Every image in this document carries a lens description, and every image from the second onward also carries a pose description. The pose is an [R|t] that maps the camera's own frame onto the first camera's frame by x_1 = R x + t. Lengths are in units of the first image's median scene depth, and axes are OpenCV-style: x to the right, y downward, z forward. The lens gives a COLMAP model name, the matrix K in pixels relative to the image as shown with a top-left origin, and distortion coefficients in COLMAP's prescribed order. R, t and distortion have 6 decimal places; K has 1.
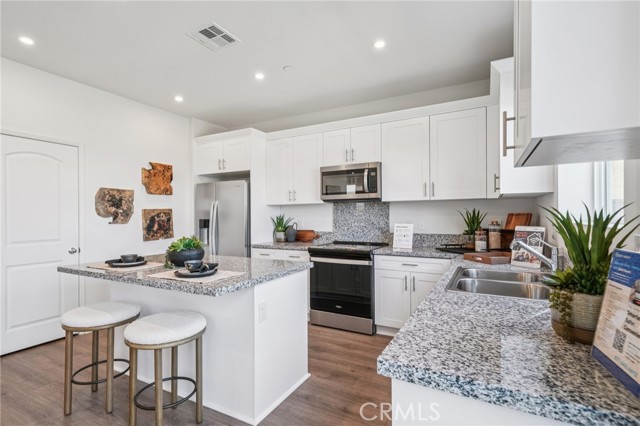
lens RADIAL K [[310.8, 0, 319.2], [0, 310.8, 213.7], [0, 0, 1]] dist [0.018734, 0.001063]
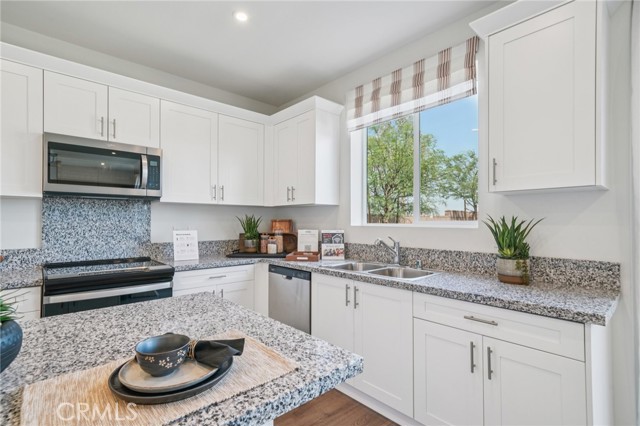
lens RADIAL K [[310.8, 0, 317.4], [0, 310.8, 215.9], [0, 0, 1]] dist [0.018734, 0.001063]
pose [[0.336504, 0.022715, 0.941408, -0.350957], [-0.012479, 0.999729, -0.019661, 0.004599], [-0.941599, -0.005132, 0.336696, 0.346434]]
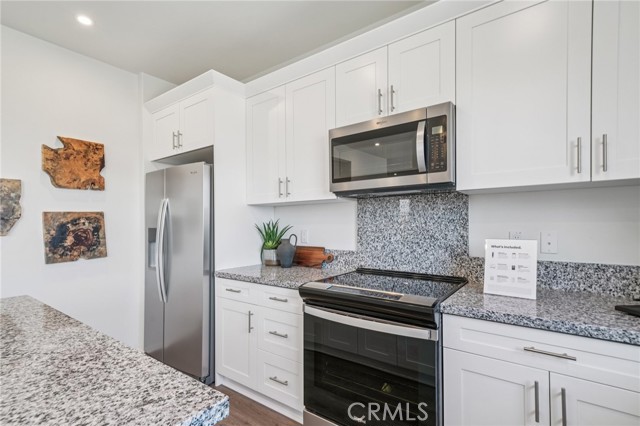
lens RADIAL K [[310.8, 0, 314.7], [0, 310.8, 225.6], [0, 0, 1]] dist [0.018734, 0.001063]
pose [[0.988676, -0.000220, -0.150068, 0.057419], [0.002240, 0.999909, 0.013294, 0.005333], [0.150051, -0.013480, 0.988586, 0.464000]]
